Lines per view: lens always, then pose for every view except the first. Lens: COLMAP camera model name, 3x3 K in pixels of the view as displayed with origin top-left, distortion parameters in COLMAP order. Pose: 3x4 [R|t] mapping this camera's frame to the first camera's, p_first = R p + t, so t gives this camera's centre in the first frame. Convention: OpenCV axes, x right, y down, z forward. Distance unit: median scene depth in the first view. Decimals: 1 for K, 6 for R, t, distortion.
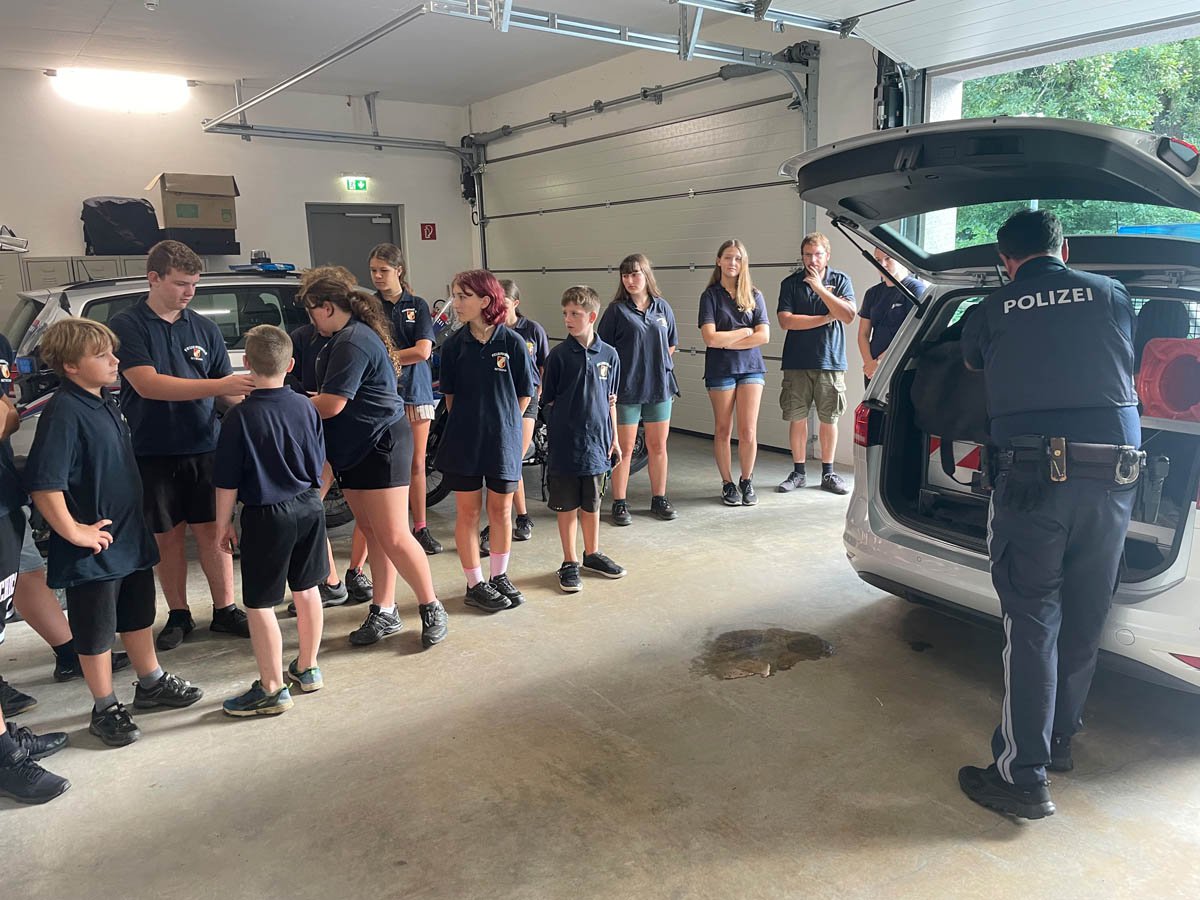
lens RADIAL K [[908.8, 0, 610.1], [0, 908.8, 436.6], [0, 0, 1]] dist [0.102795, -0.128922]
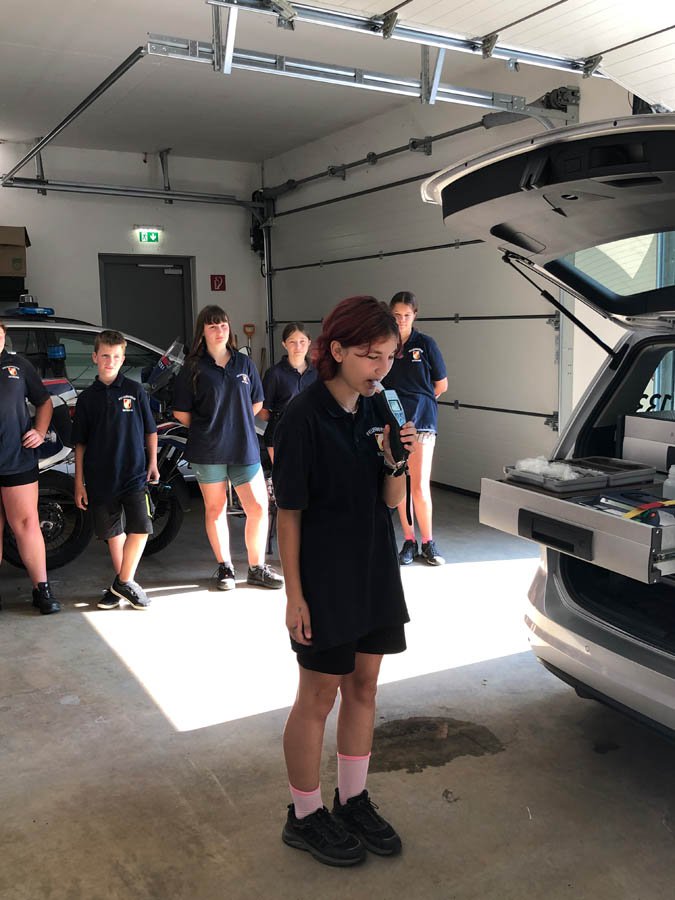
lens RADIAL K [[874.1, 0, 358.9], [0, 874.1, 445.6], [0, 0, 1]] dist [0.015563, 0.005300]
pose [[0.992538, 0.034530, -0.116947, 0.121873], [-0.040180, 0.998119, -0.046301, -0.004516], [0.115128, 0.050654, 0.992058, 0.090498]]
